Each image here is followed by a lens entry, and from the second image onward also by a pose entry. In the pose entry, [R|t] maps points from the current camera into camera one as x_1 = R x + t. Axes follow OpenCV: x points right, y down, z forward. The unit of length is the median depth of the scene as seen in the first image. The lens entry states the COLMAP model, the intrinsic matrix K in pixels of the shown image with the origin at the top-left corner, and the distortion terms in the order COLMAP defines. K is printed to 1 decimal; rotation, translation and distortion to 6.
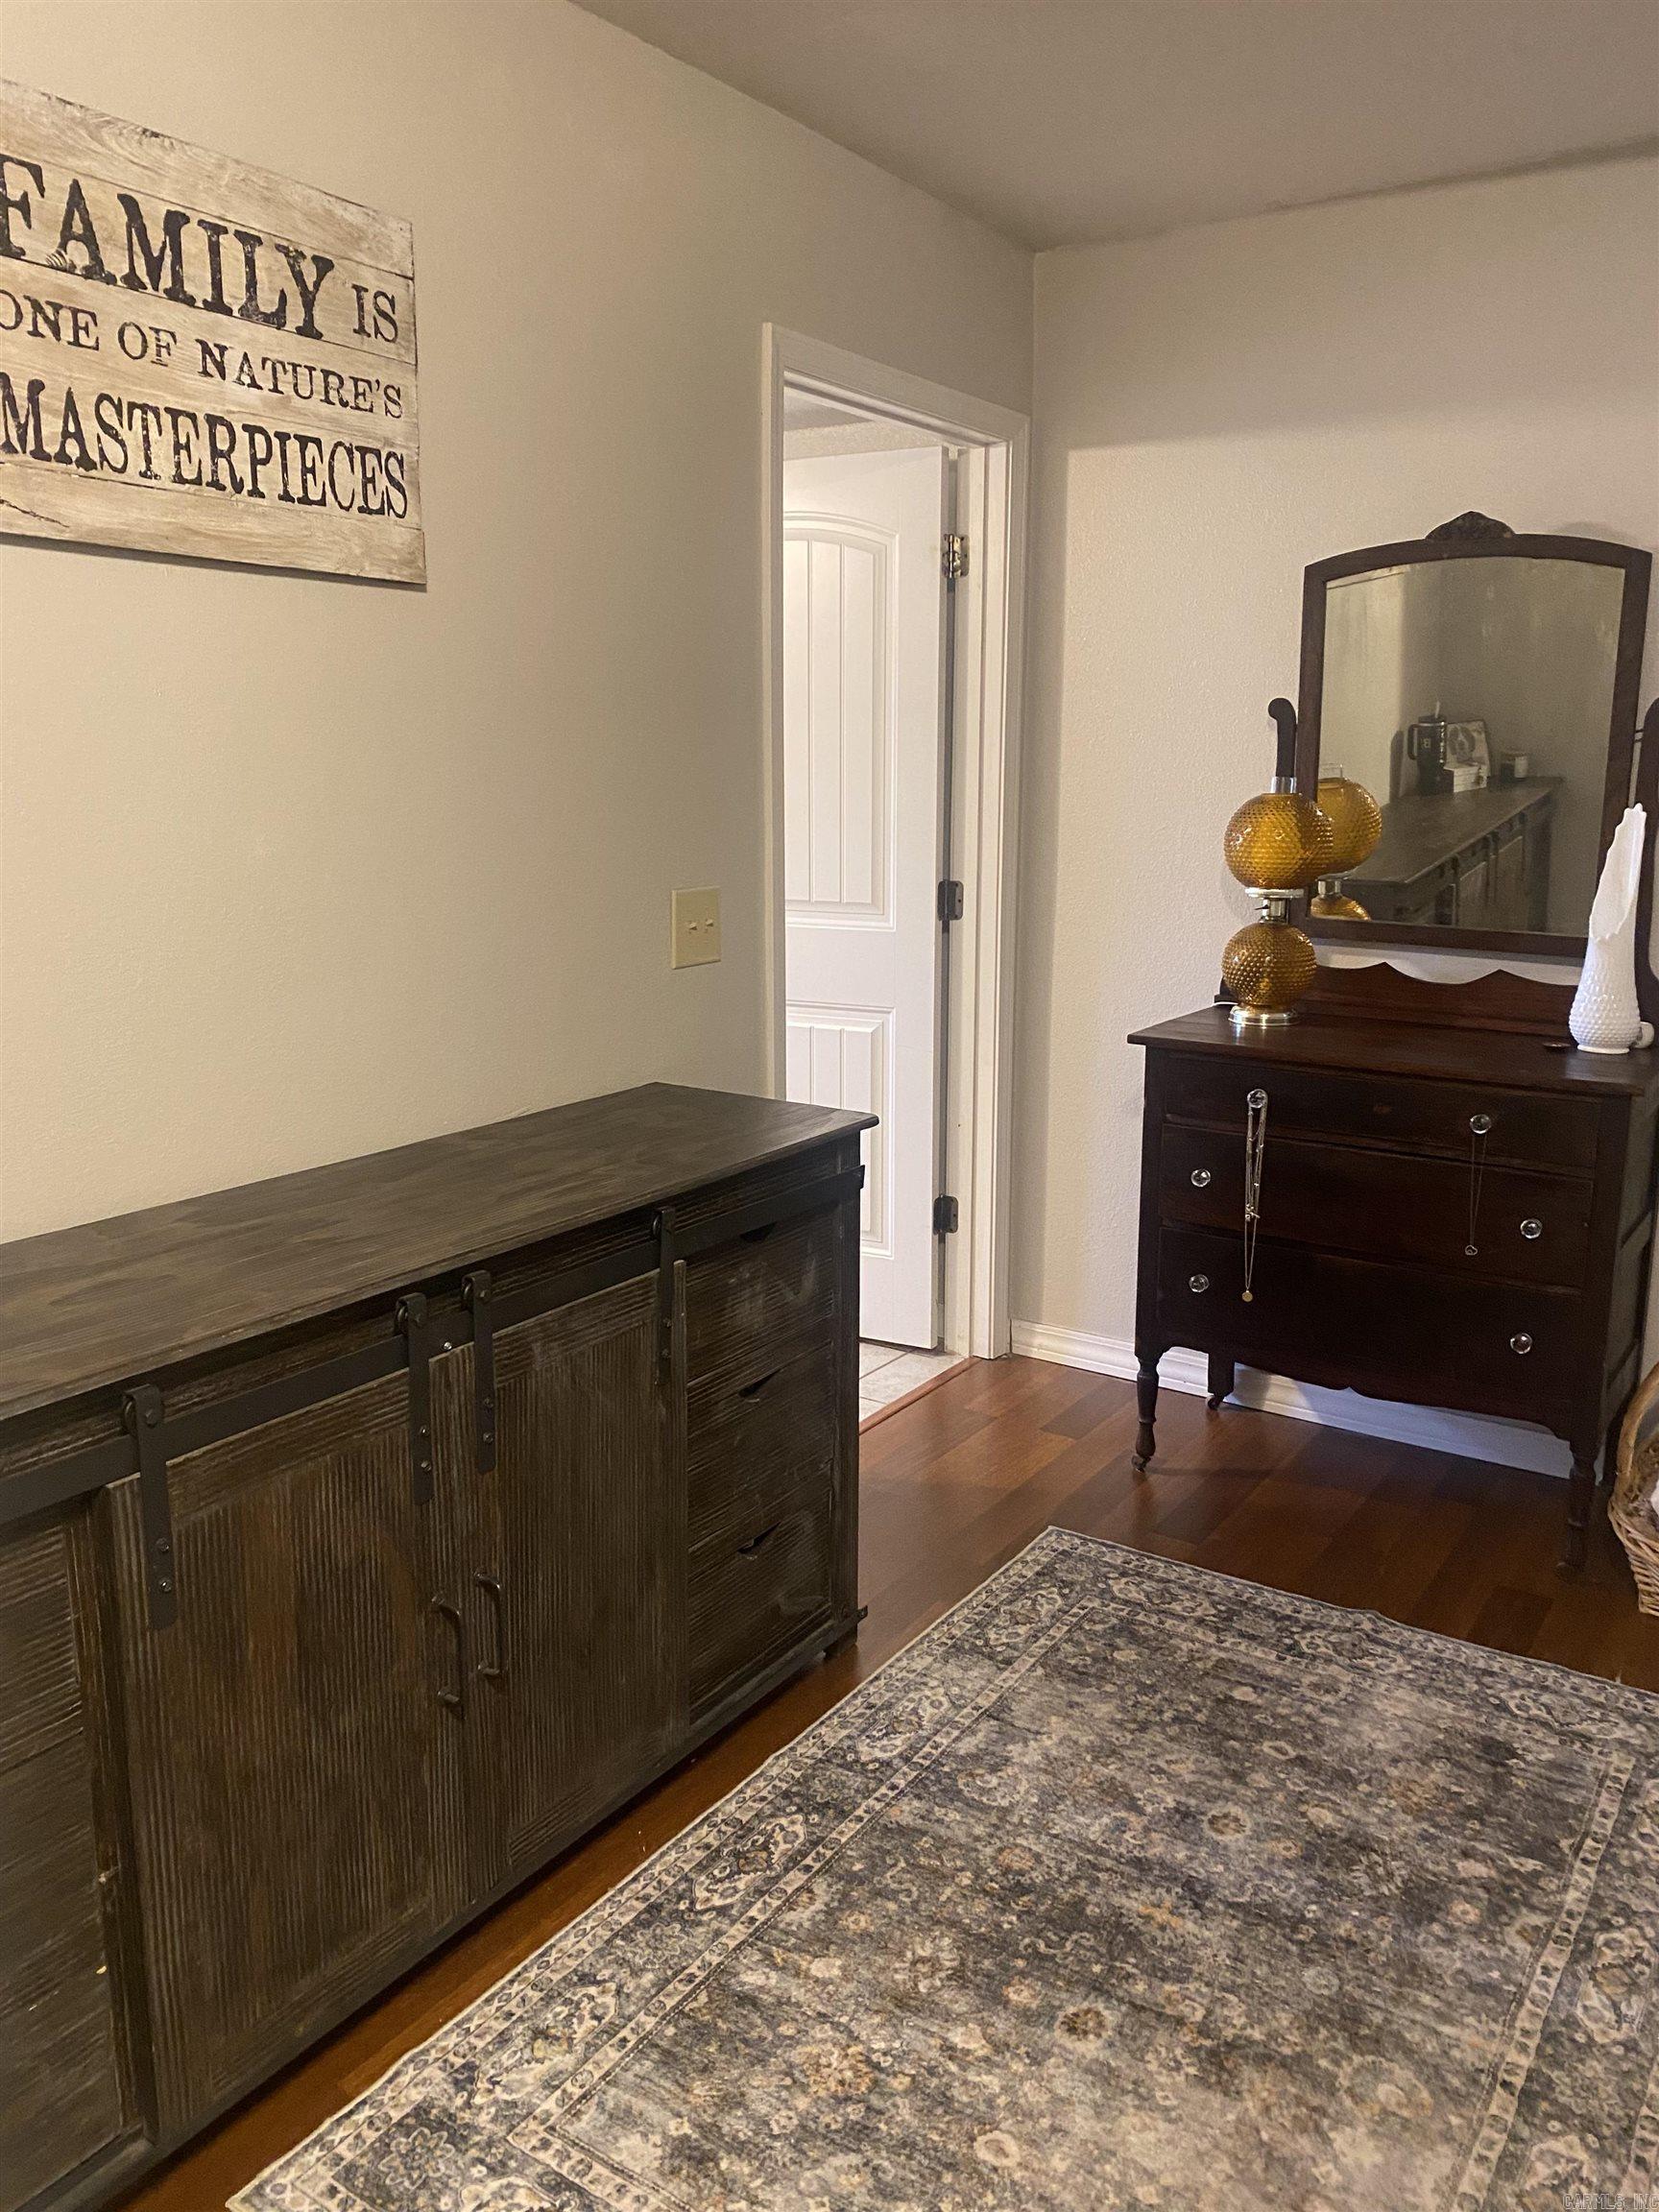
lens RADIAL K [[1755.8, 0, 829.5], [0, 1755.8, 1106.0], [0, 0, 1]] dist [0.008524, 0.003081]
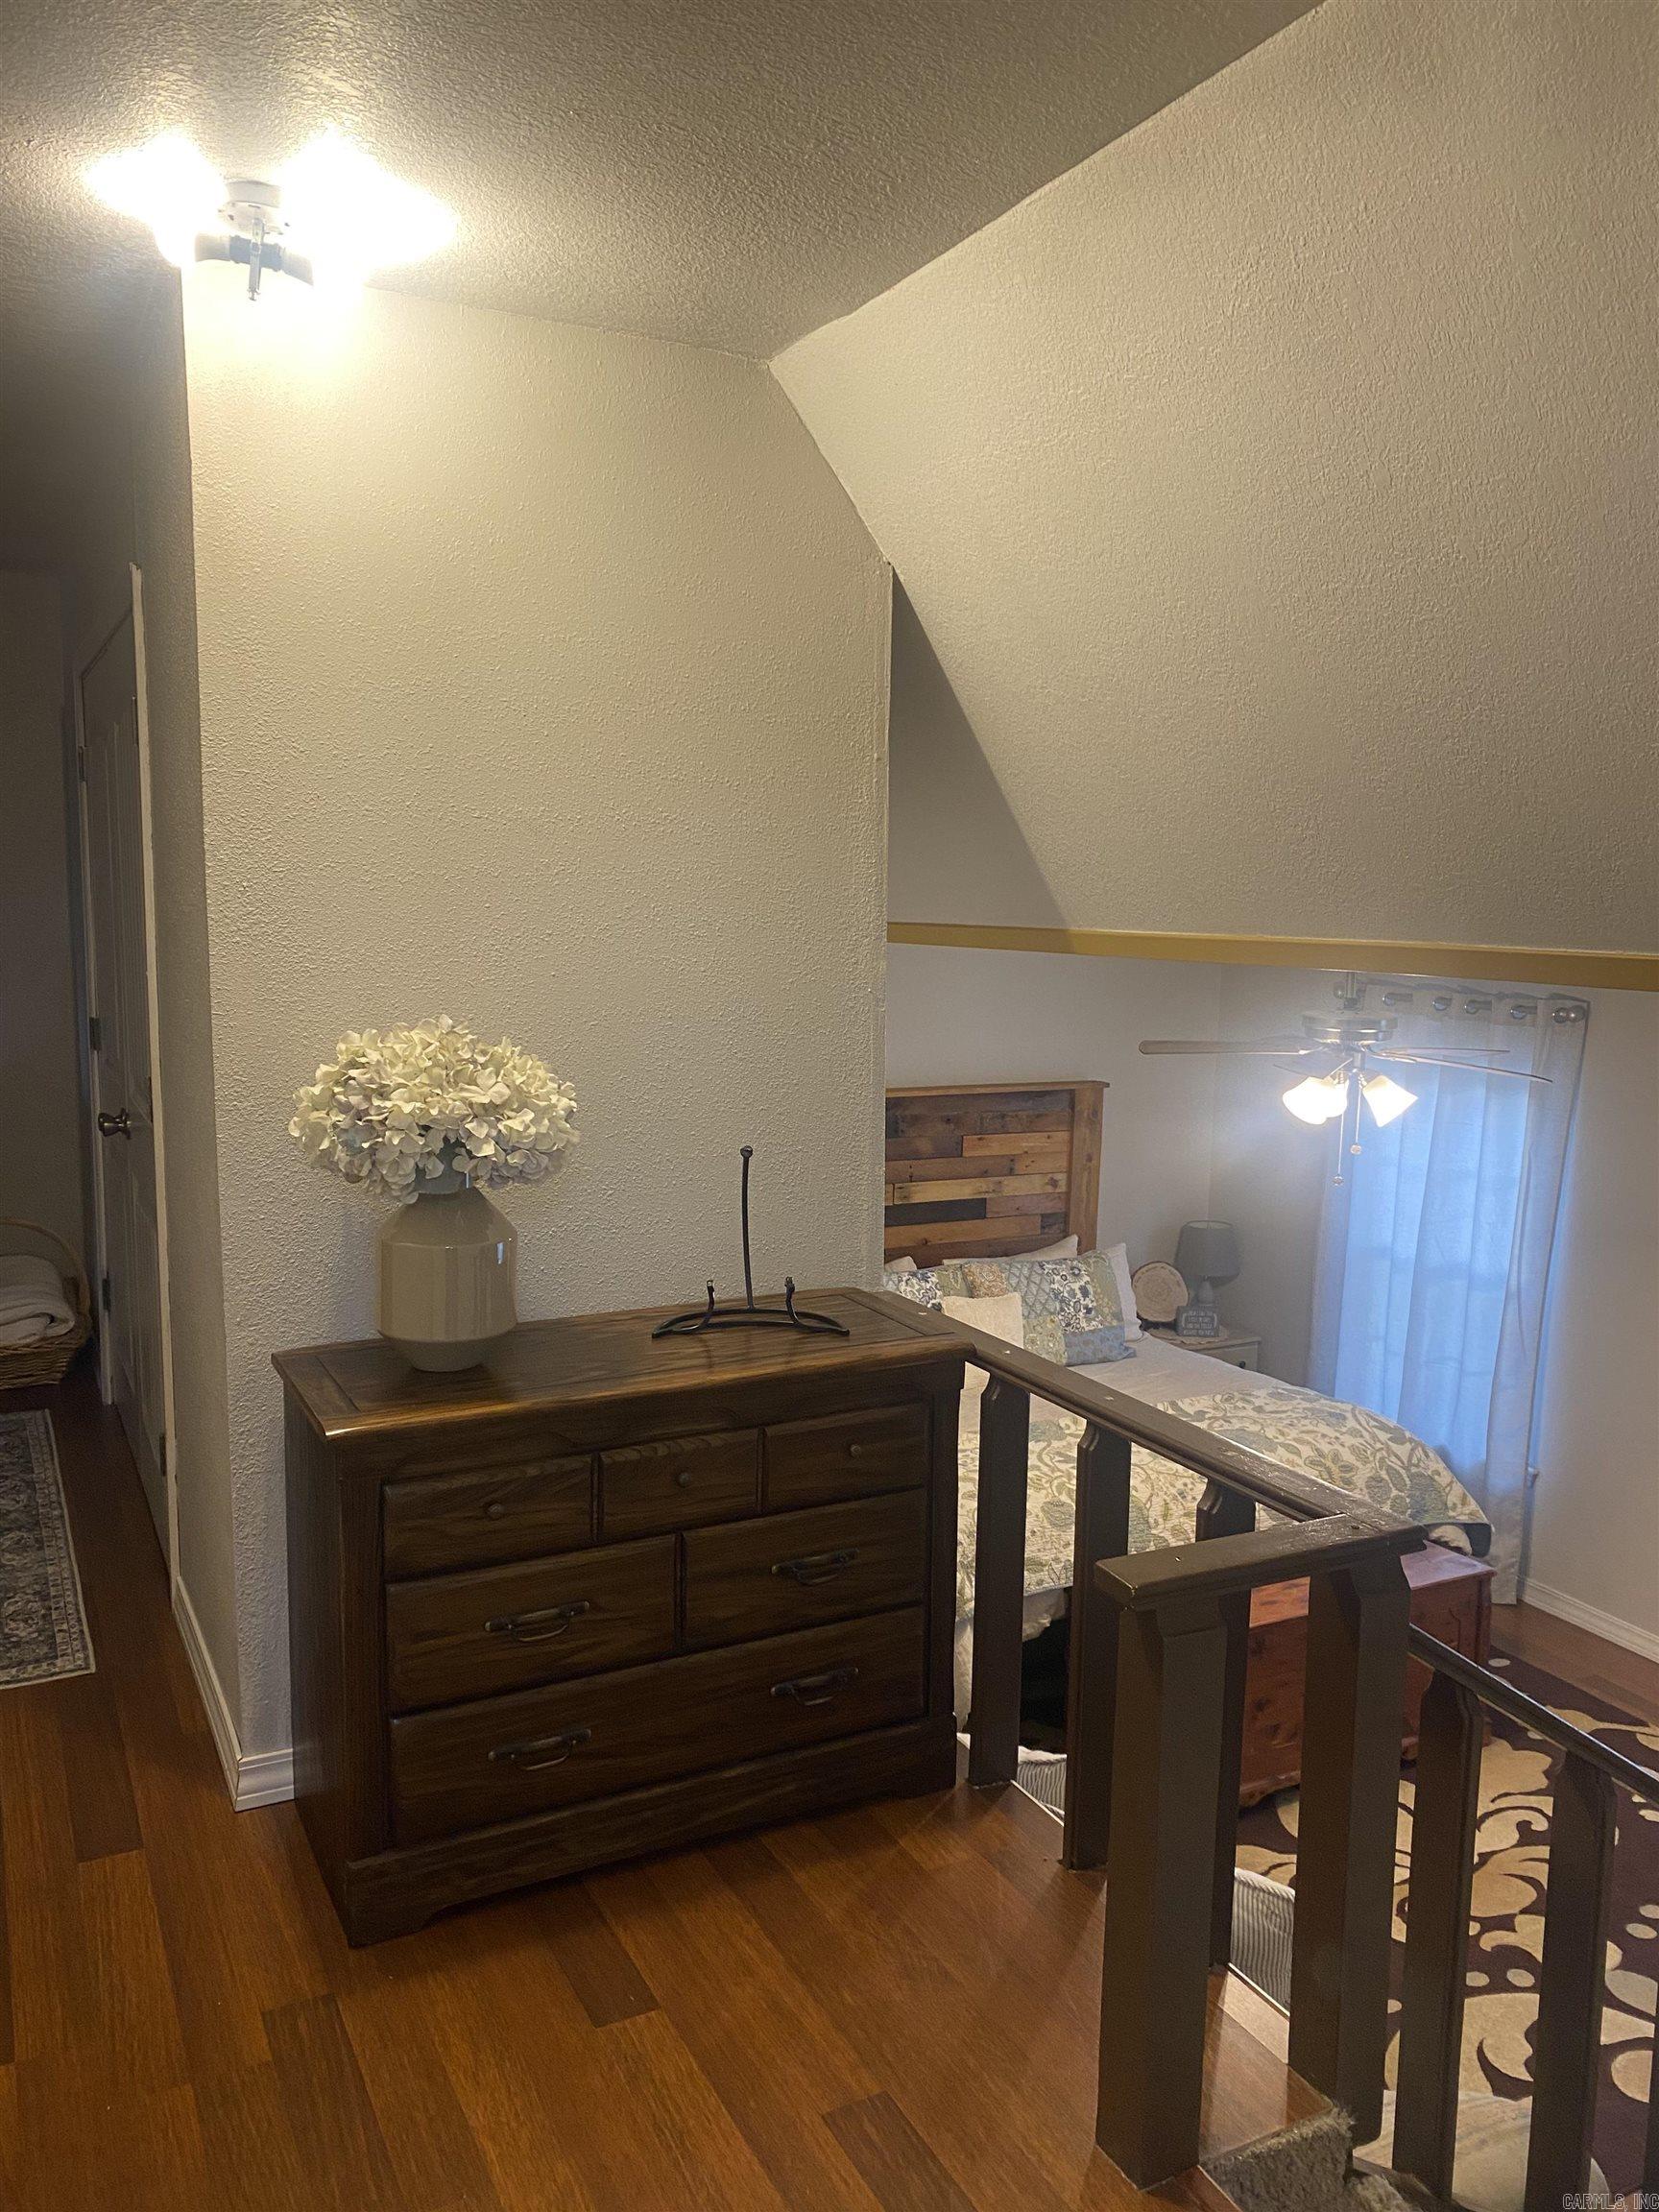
lens RADIAL K [[1662.6, 0, 829.5], [0, 1662.6, 1106.0], [0, 0, 1]] dist [0.002216, 0.000575]
pose [[0.501175, -0.107744, 0.858612, -0.586927], [0.149915, 0.988026, 0.036477, 0.099960], [-0.852261, 0.110438, 0.511326, -0.728271]]
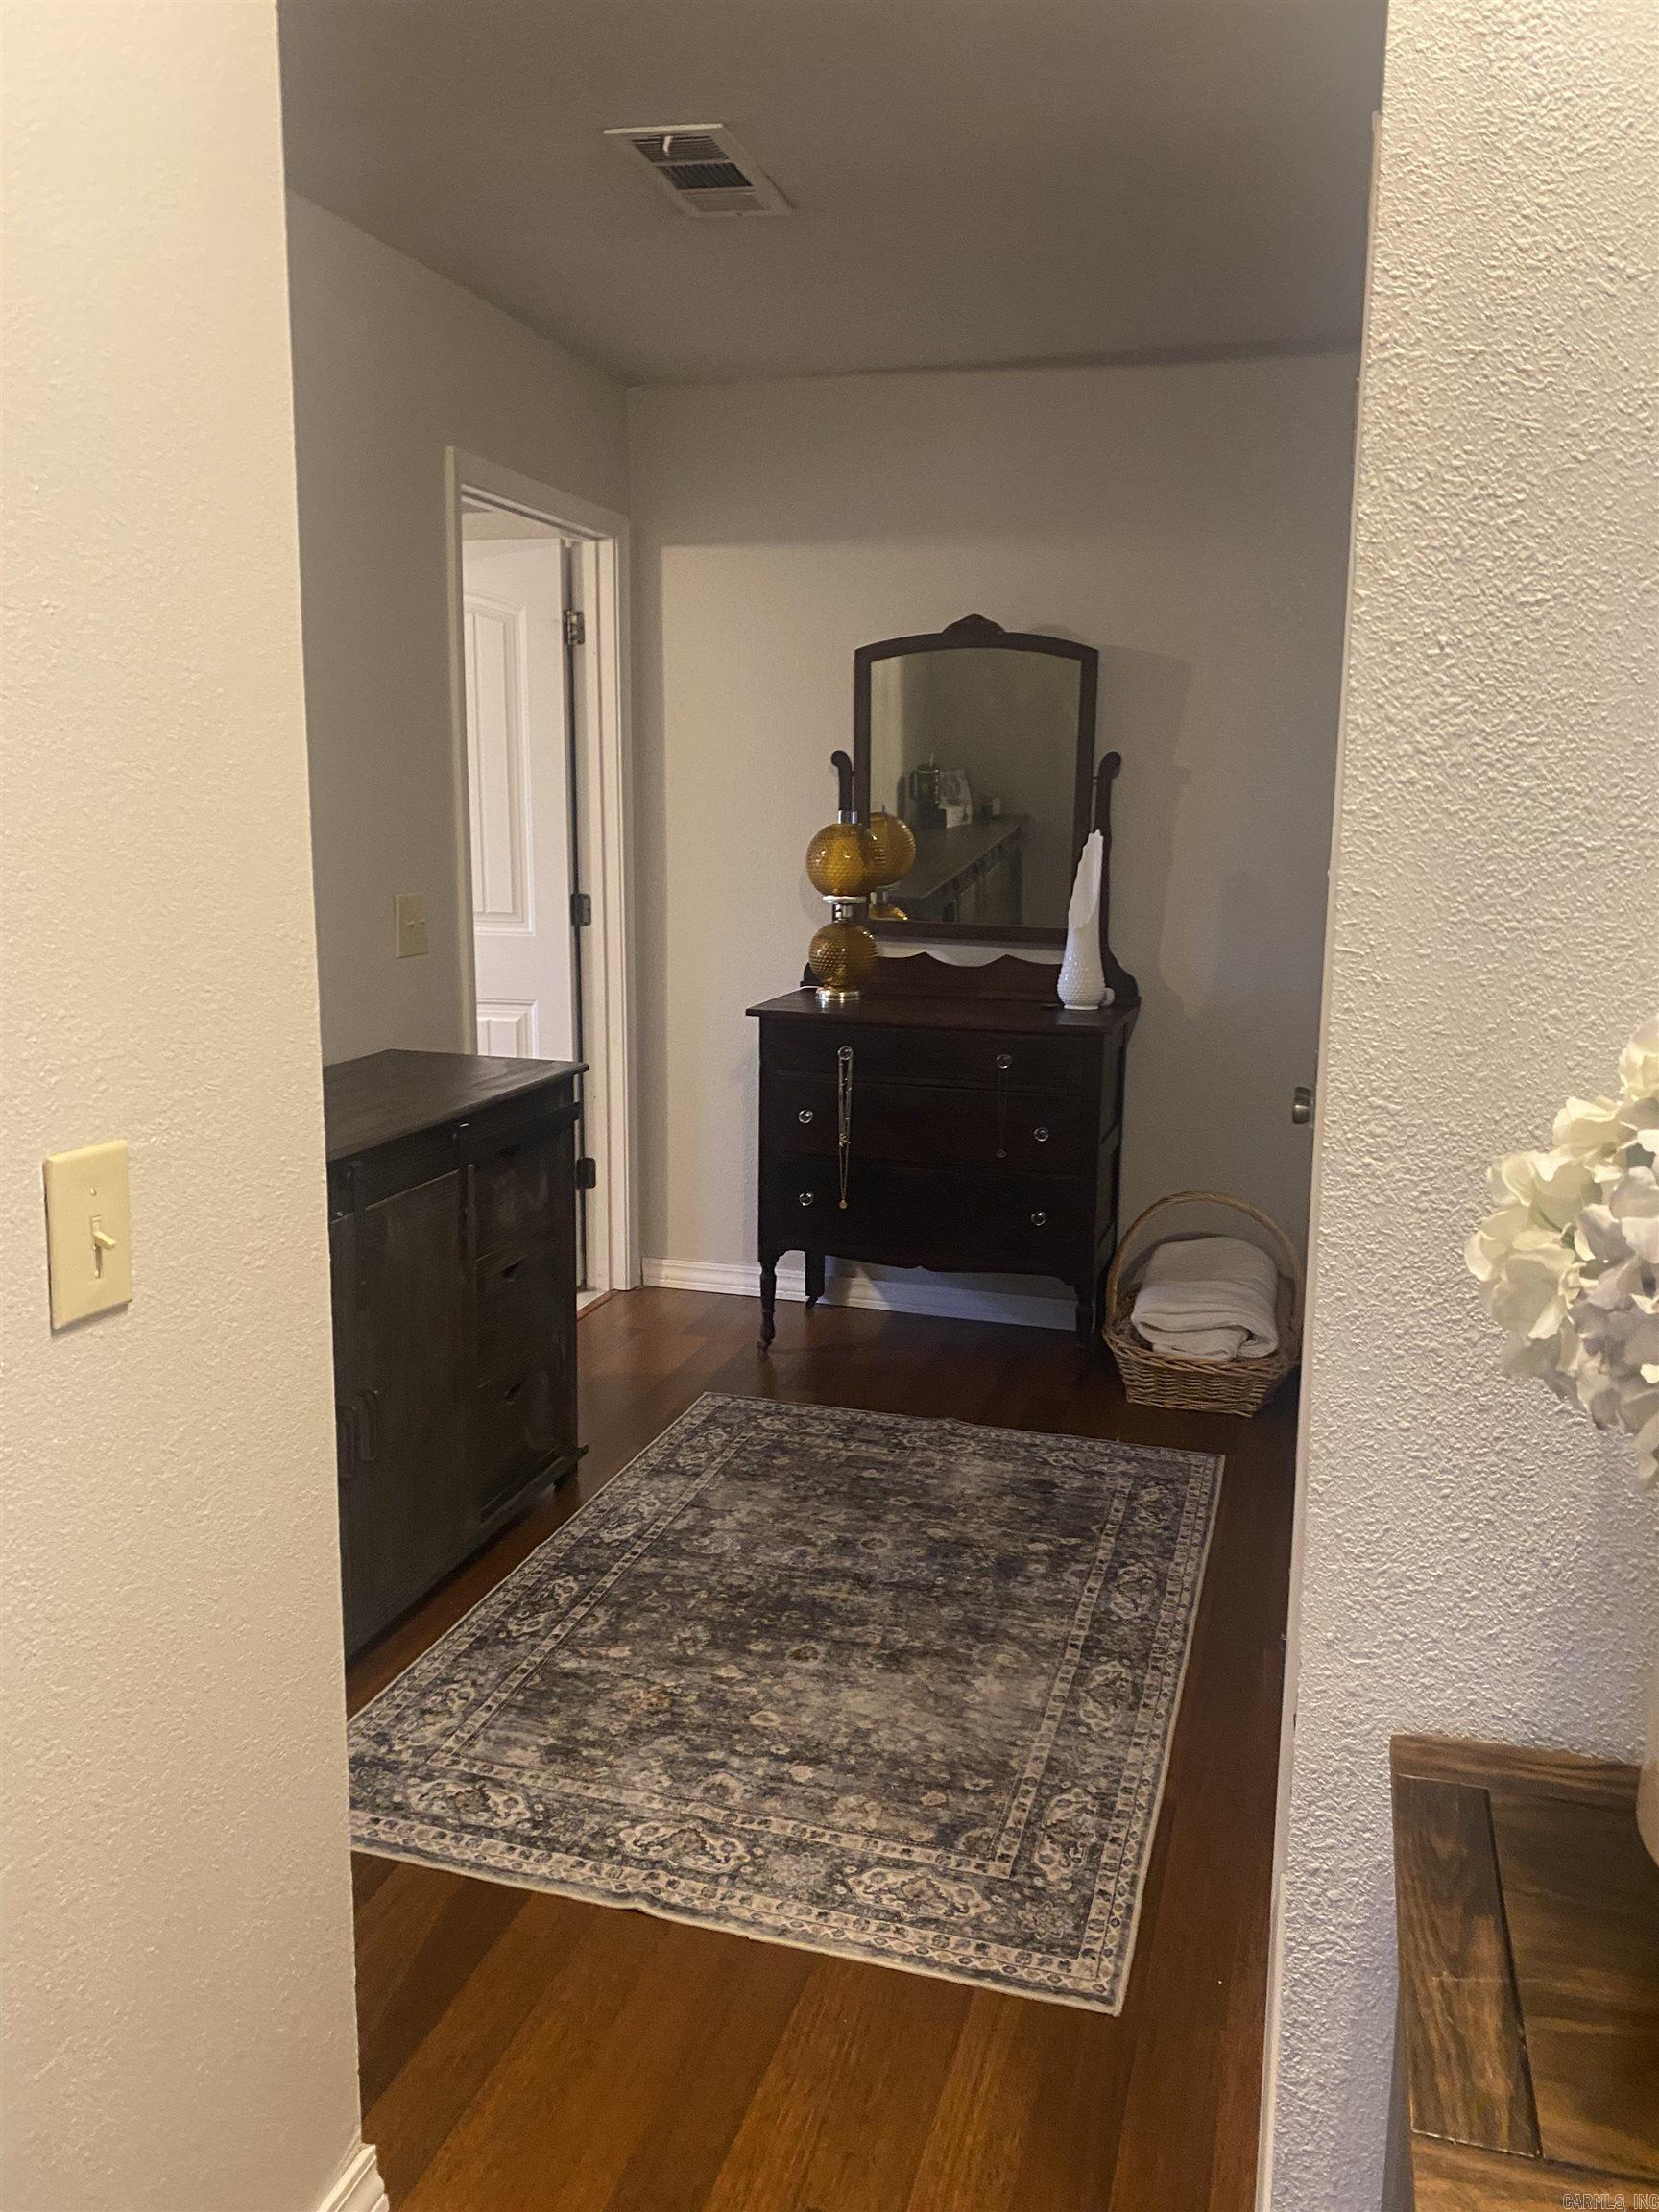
lens RADIAL K [[1685.8, 0, 829.5], [0, 1685.8, 1106.0], [0, 0, 1]] dist [0.195870, -0.545024]
pose [[0.959814, -0.043462, 0.277252, -0.169540], [0.047898, 0.998809, -0.009241, 0.064636], [-0.276520, 0.022150, 0.960753, -0.308619]]
